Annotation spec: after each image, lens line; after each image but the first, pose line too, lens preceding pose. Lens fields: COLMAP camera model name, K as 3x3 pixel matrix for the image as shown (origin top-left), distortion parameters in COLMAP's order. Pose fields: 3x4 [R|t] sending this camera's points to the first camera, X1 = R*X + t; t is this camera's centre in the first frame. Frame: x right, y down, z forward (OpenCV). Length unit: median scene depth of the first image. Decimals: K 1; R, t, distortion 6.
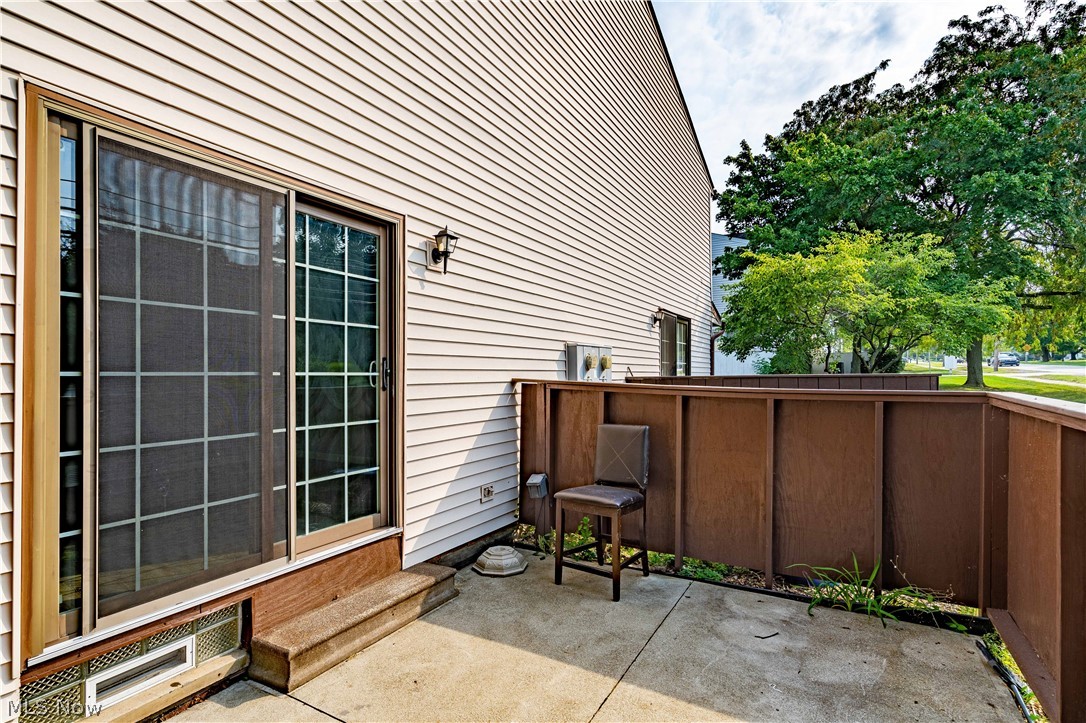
lens RADIAL K [[526.0, 0, 543.9], [0, 526.0, 354.9], [0, 0, 1]] dist [-0.002581, 0.000023]
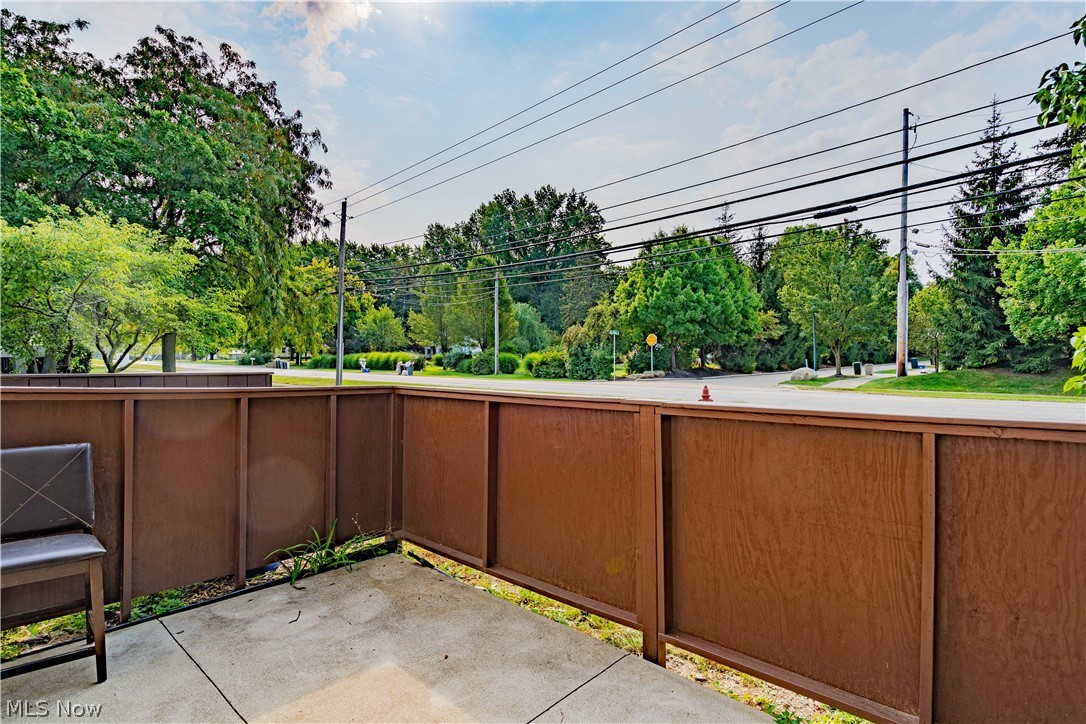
lens RADIAL K [[526.0, 0, 543.9], [0, 526.0, 355.4], [0, 0, 1]] dist [-0.002581, 0.000023]
pose [[0.222731, 0.032046, 0.974353, -0.419028], [-0.037288, 0.999008, -0.024333, 0.006510], [-0.974167, -0.030912, 0.223705, 0.228227]]
